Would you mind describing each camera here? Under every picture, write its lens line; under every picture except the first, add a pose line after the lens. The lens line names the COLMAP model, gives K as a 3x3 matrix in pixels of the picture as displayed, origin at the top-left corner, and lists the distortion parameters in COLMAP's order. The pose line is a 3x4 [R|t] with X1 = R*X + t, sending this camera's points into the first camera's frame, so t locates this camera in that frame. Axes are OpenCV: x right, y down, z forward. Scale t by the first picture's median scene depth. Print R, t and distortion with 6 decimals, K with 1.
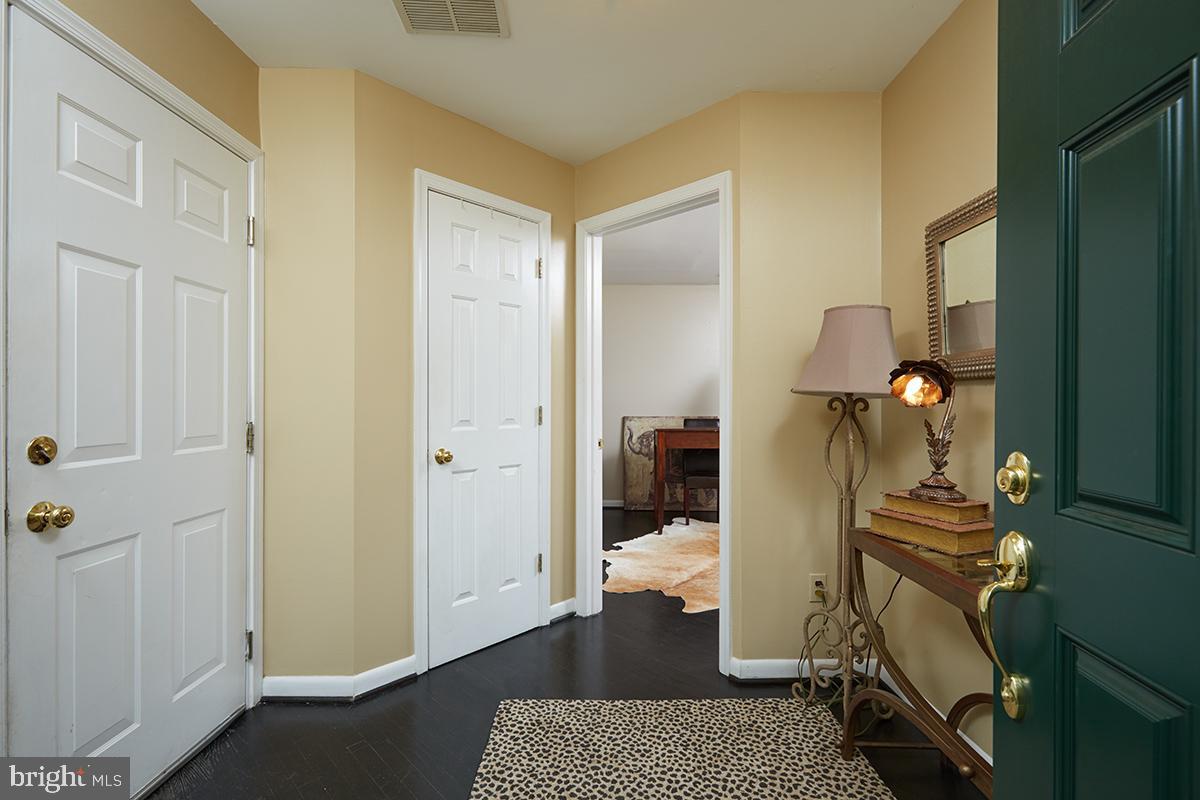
lens RADIAL K [[555.8, 0, 600.4], [0, 555.8, 400.4], [0, 0, 1]] dist [-0.001656, -0.000153]
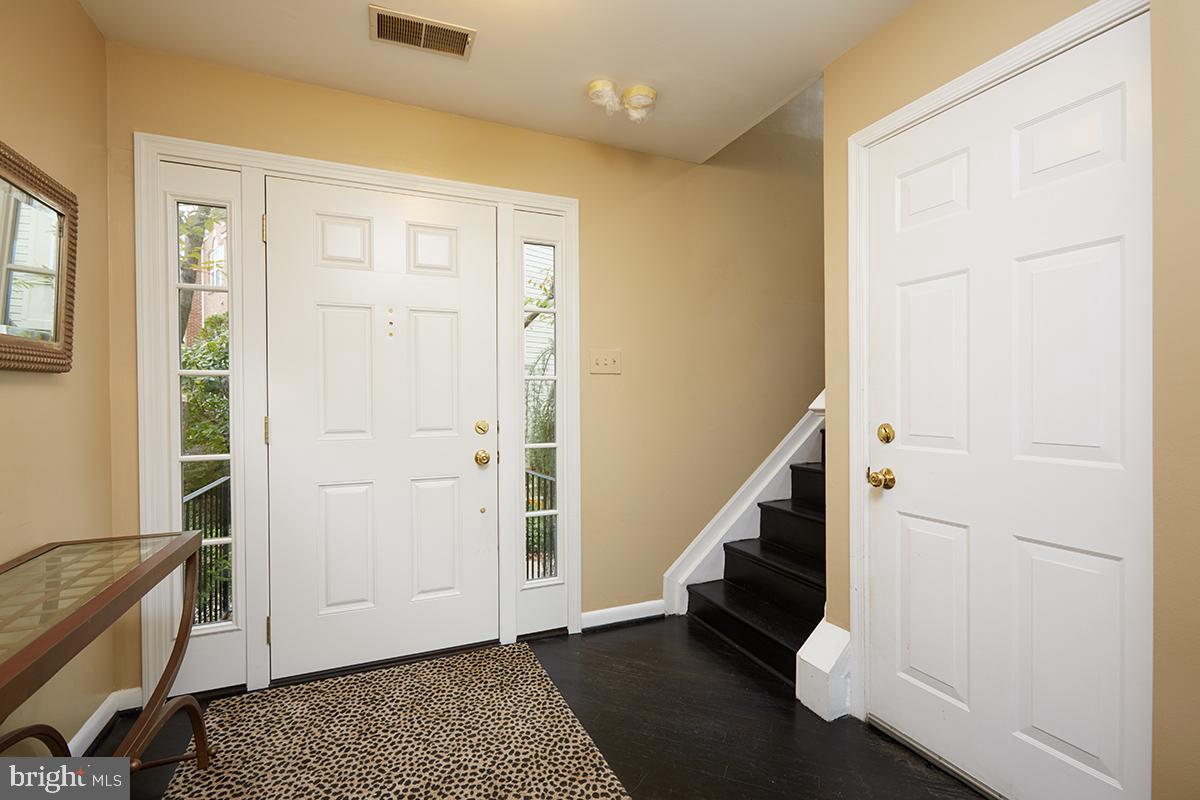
lens RADIAL K [[555.8, 0, 601.4], [0, 555.8, 396.6], [0, 0, 1]] dist [-0.001656, -0.000153]
pose [[-0.916553, 0.001428, -0.399911, 0.179192], [-0.000714, 0.999986, 0.005208, -0.001523], [0.399913, 0.005059, -0.916539, 1.960441]]
